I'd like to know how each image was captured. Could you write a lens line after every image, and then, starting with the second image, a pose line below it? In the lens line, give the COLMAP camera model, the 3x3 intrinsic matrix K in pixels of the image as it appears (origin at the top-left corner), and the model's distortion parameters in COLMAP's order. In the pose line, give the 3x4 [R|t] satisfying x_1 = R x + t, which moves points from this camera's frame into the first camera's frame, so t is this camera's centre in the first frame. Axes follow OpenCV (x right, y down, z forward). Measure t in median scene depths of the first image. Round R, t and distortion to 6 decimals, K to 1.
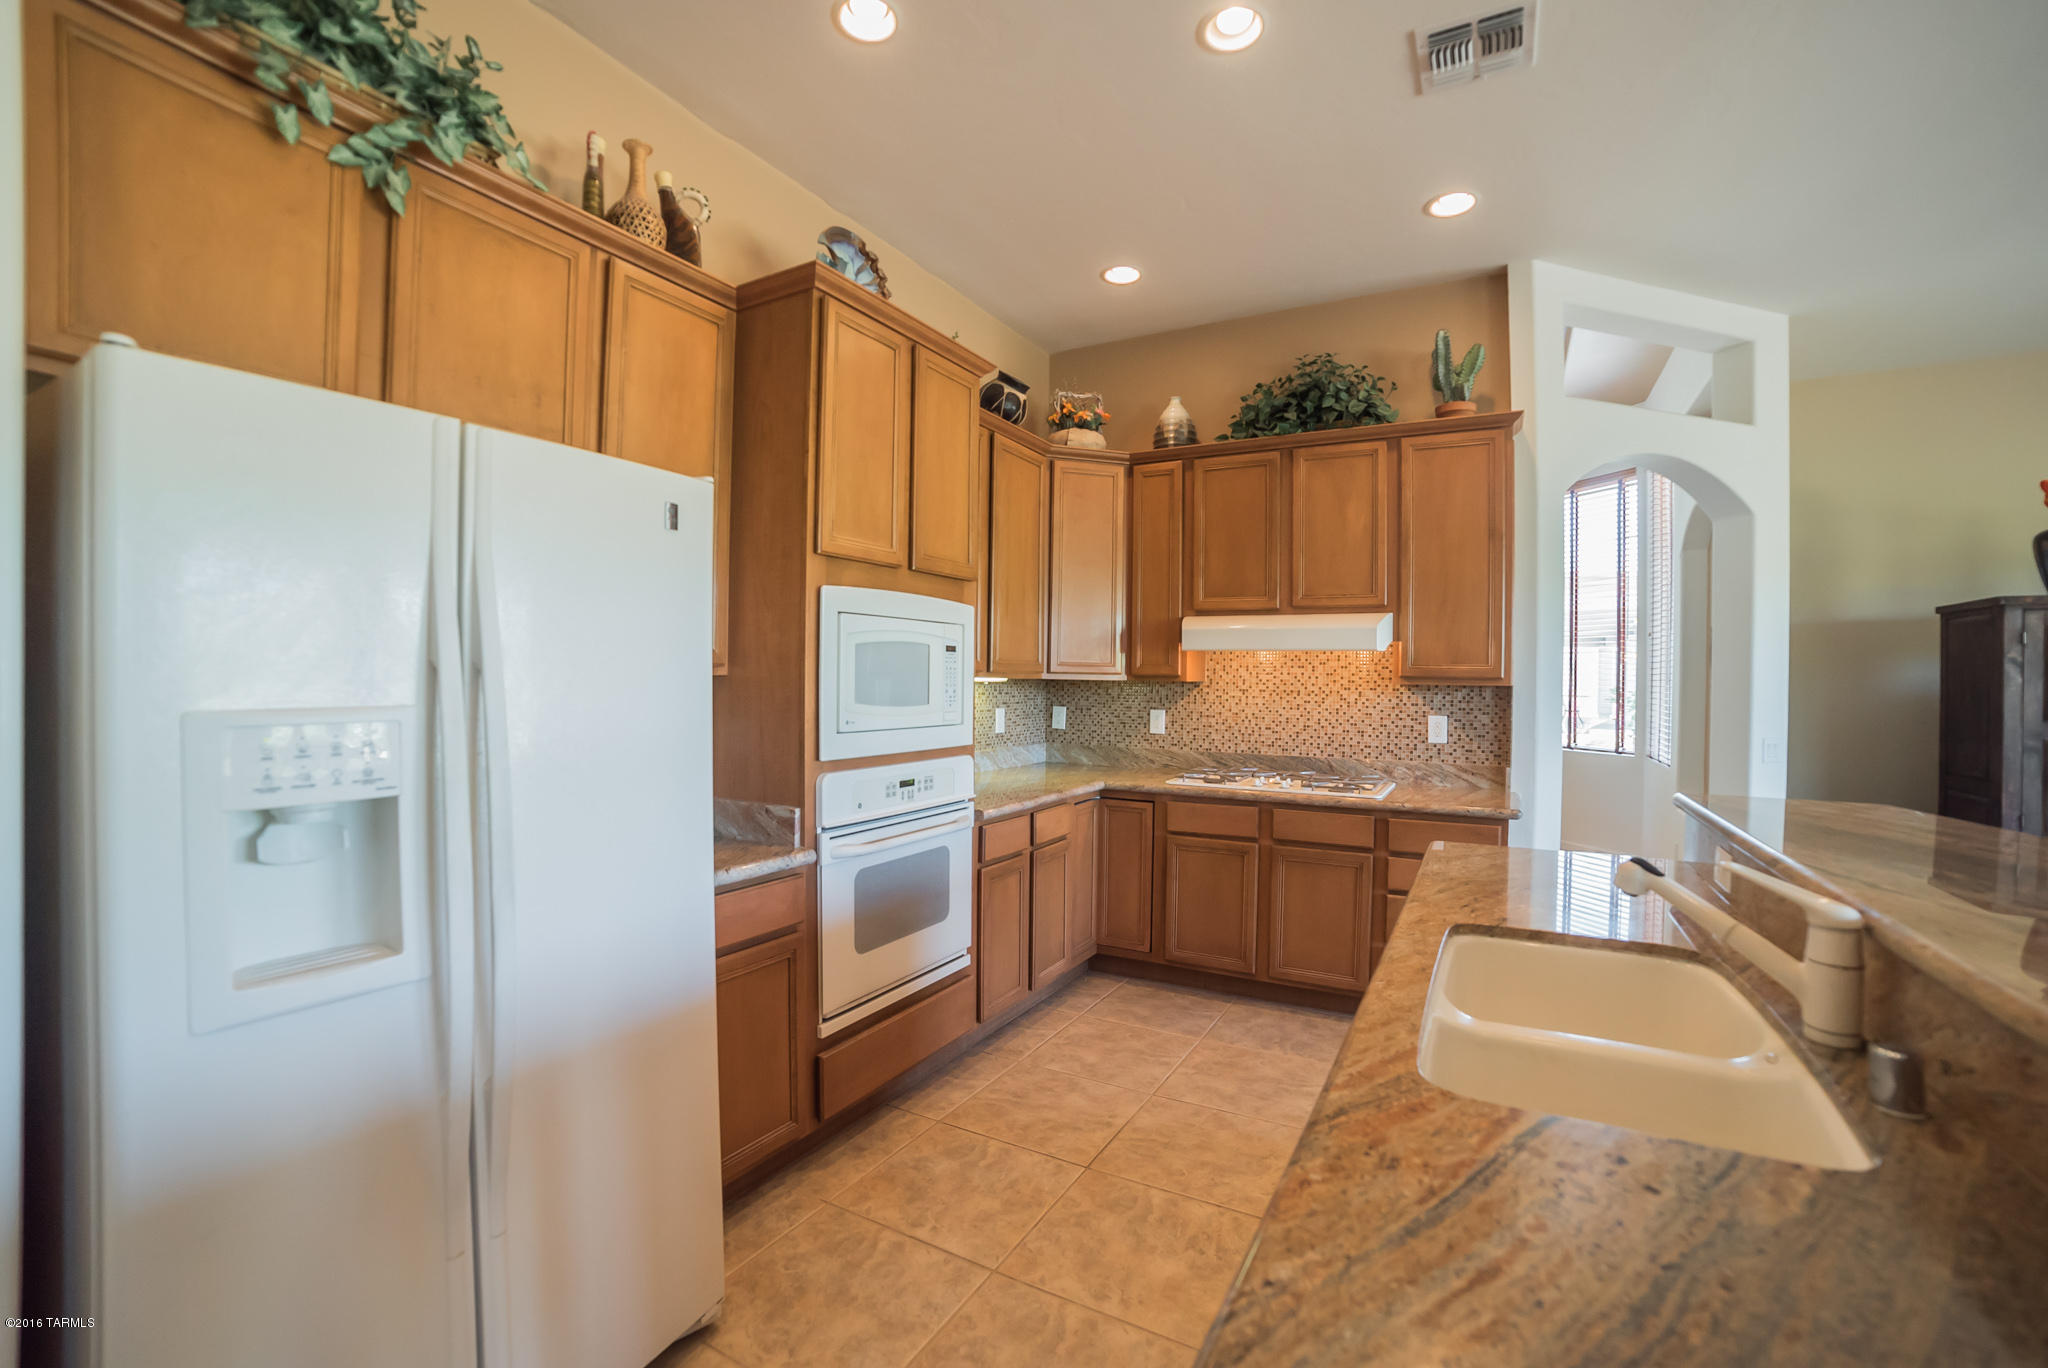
lens RADIAL K [[875.8, 0, 1019.9], [0, 875.8, 682.8], [0, 0, 1]] dist [-0.104629, 0.036674]
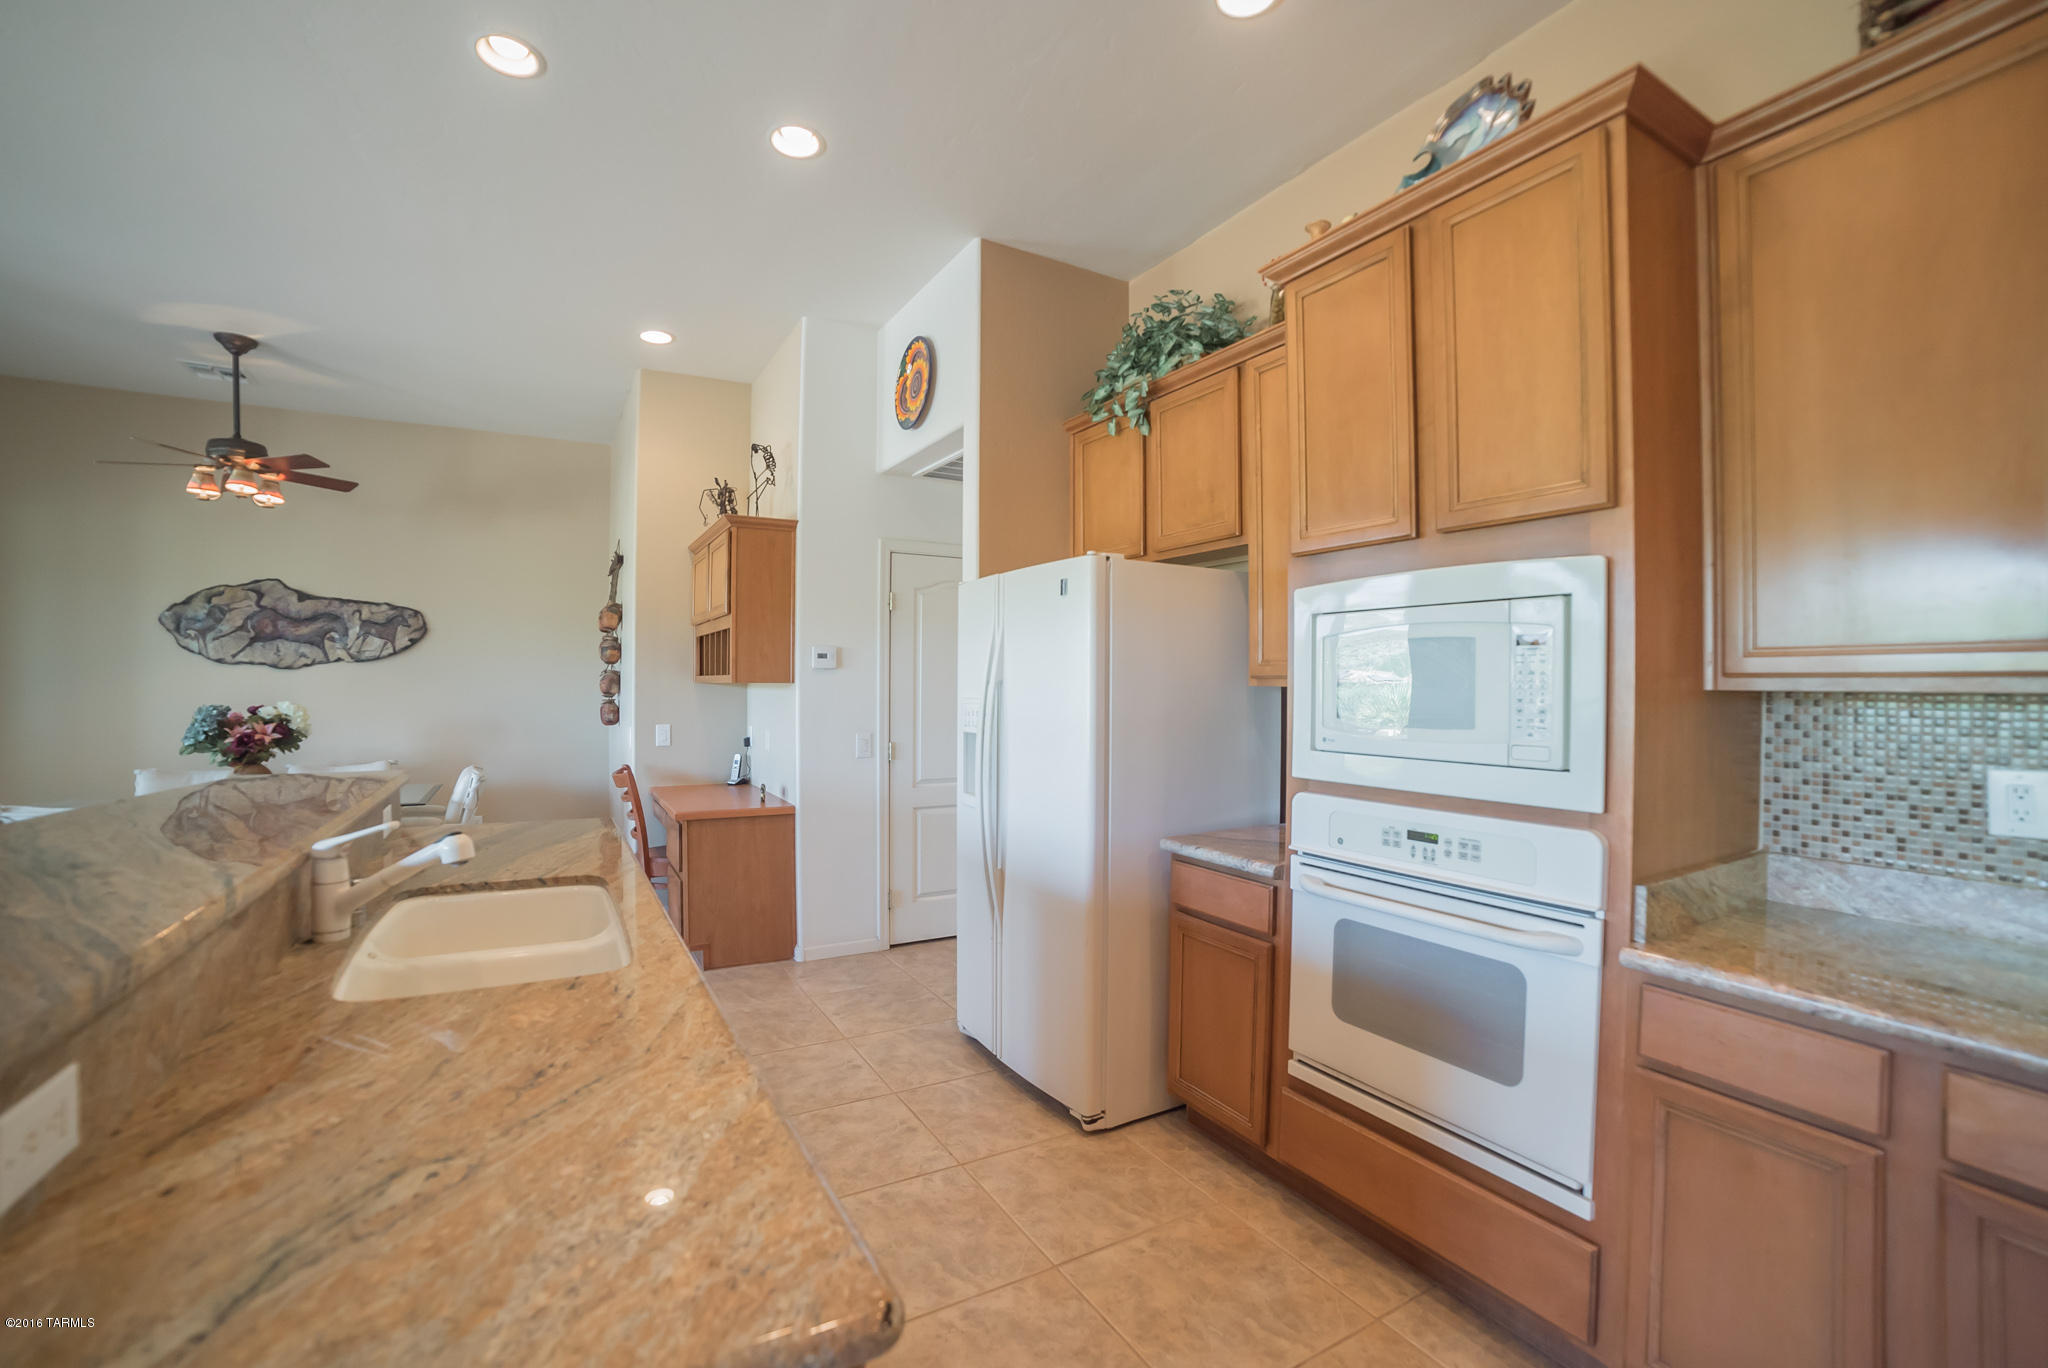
lens RADIAL K [[867.0, 0, 1008.4], [0, 867.0, 684.7], [0, 0, 1]] dist [-0.101557, 0.035738]
pose [[-0.510095, -0.011547, -0.860040, 0.470840], [-0.015558, 0.999870, -0.004197, -0.000494], [0.859977, 0.011239, -0.510209, 0.784459]]
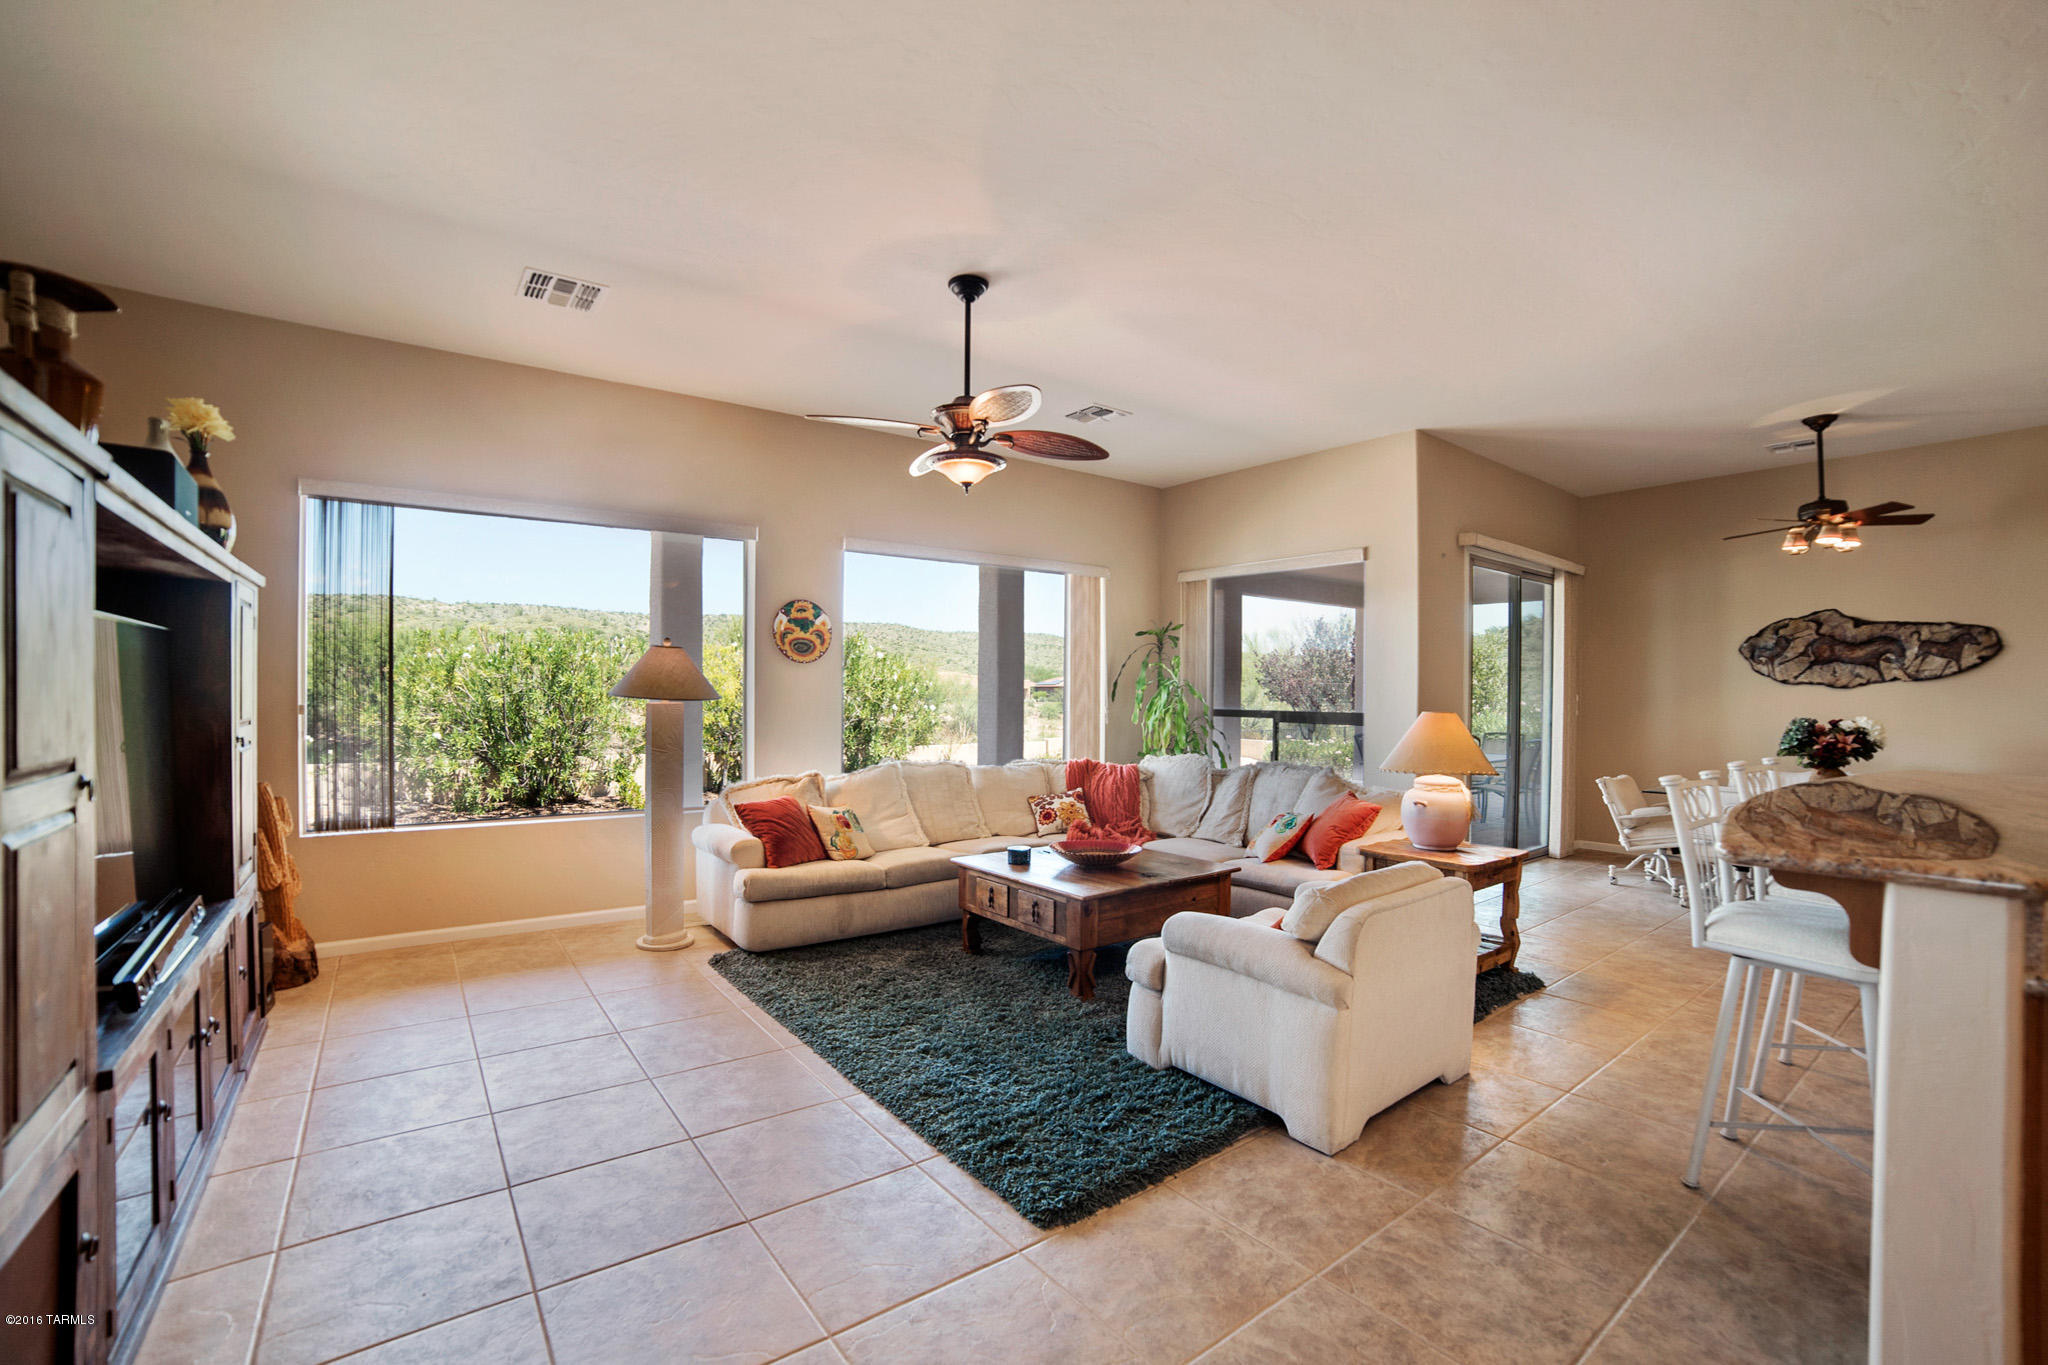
lens RADIAL K [[865.7, 0, 1024.0], [0, 865.7, 682.5], [0, 0, 1]] dist [-0.044207, 0.000684]
pose [[-0.921339, -0.013699, 0.388519, 0.772513], [-0.016285, 0.999862, -0.003362, 0.006781], [-0.388419, -0.009425, -0.921434, 1.132479]]
